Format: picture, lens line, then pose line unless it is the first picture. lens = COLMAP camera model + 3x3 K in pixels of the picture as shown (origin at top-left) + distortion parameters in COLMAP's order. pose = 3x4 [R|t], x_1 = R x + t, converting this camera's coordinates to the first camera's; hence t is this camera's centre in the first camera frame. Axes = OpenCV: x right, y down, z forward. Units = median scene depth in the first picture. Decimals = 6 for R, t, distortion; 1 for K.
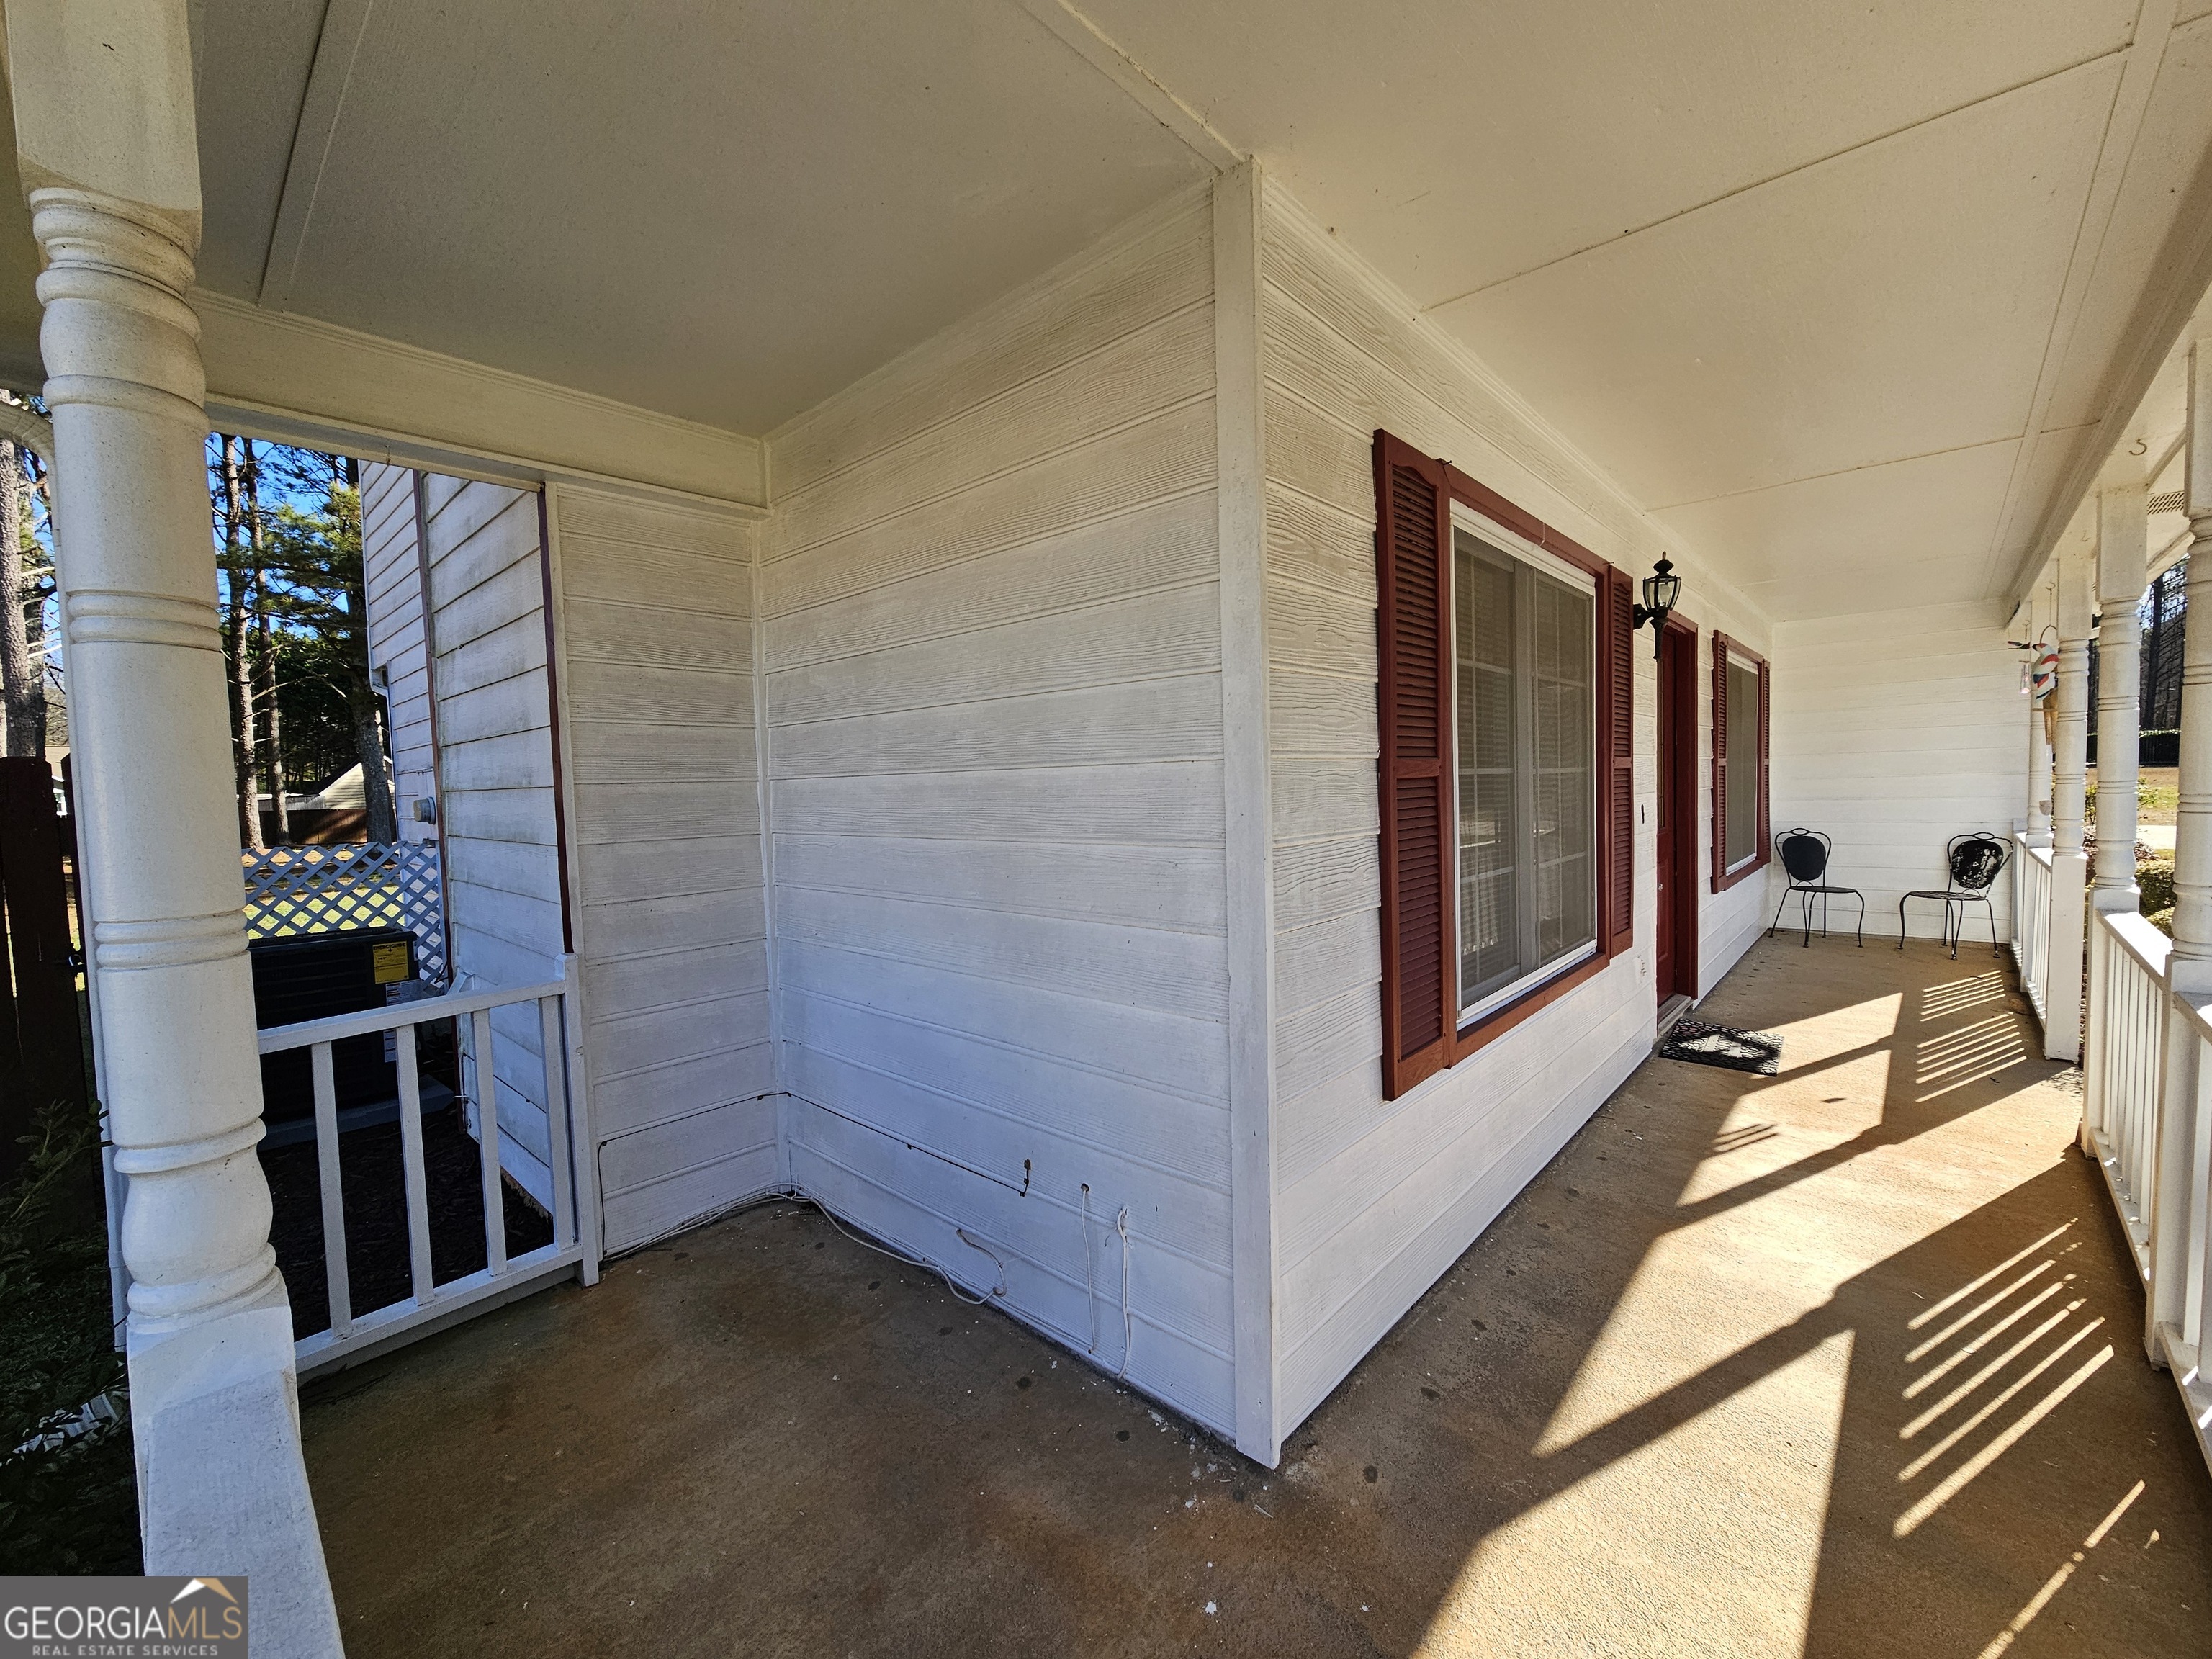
lens RADIAL K [[896.6, 0, 1106.0], [0, 896.6, 829.5], [0, 0, 1]] dist [0.000139, -0.001380]
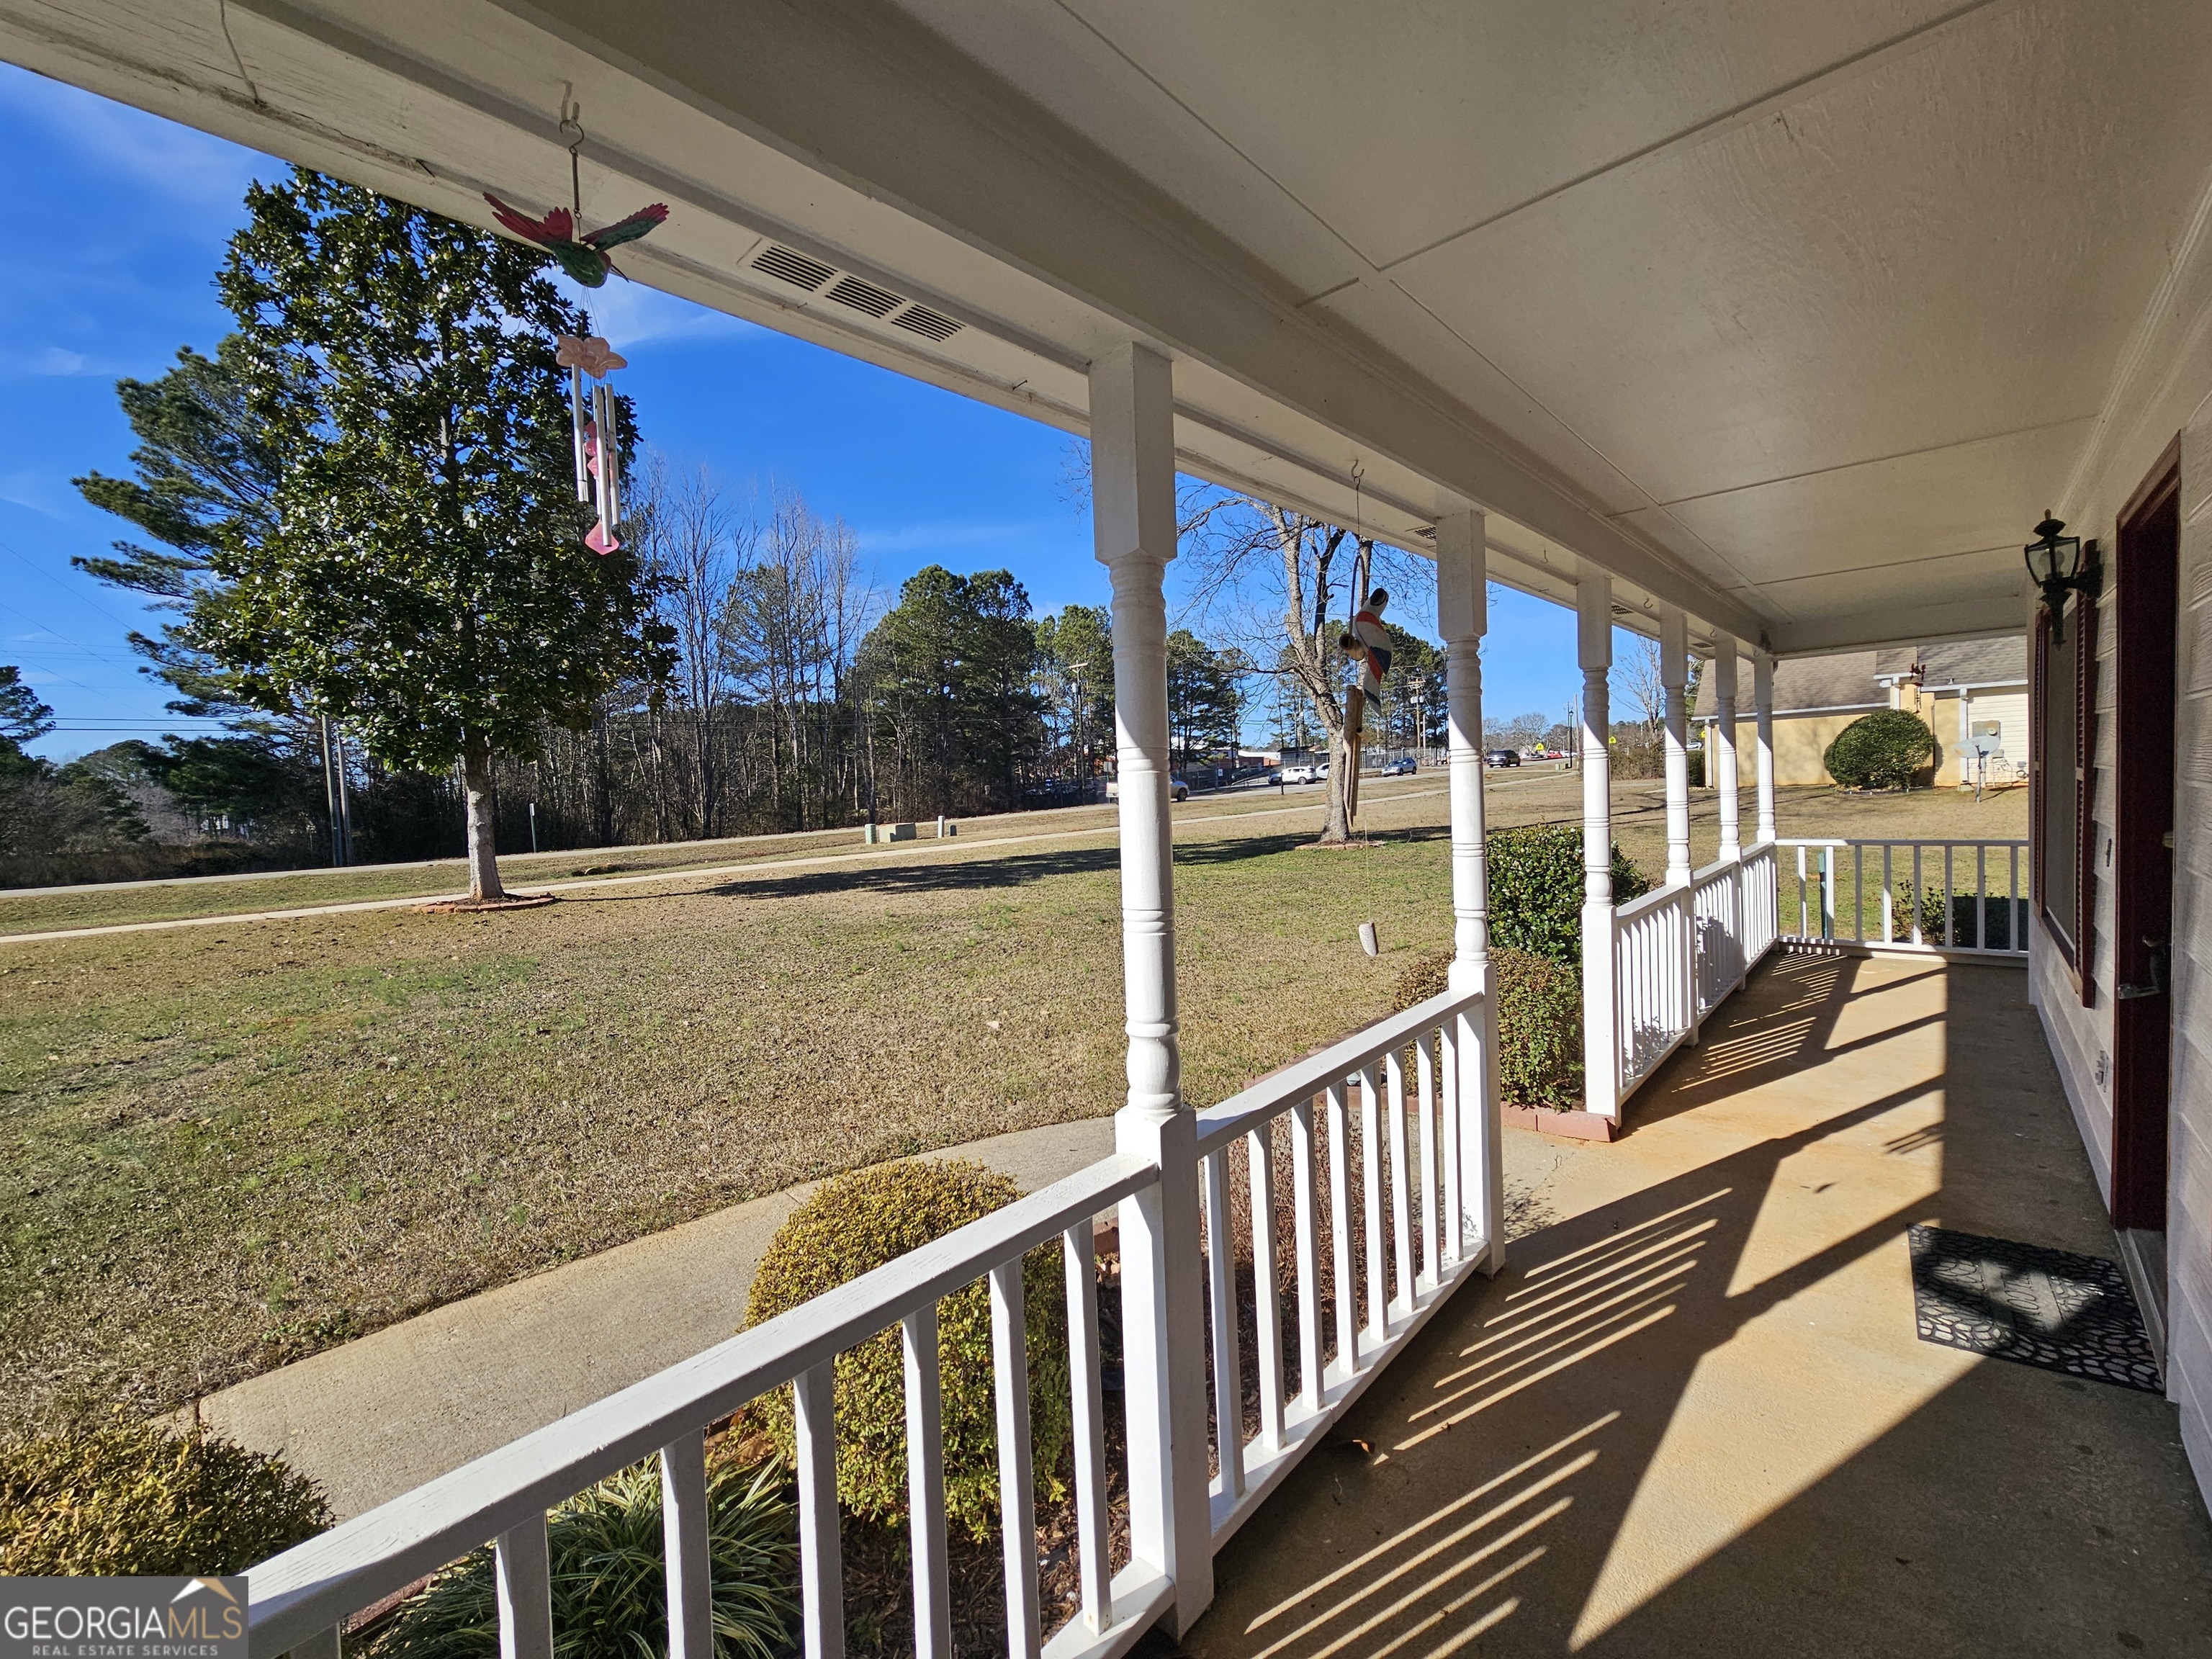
lens RADIAL K [[896.6, 0, 1106.0], [0, 896.6, 829.5], [0, 0, 1]] dist [0.000139, -0.001380]
pose [[-0.997581, 0.068607, 0.011208, 1.539338], [0.069352, 0.993286, 0.092588, -0.172366], [-0.004781, 0.093141, -0.995641, 1.914224]]
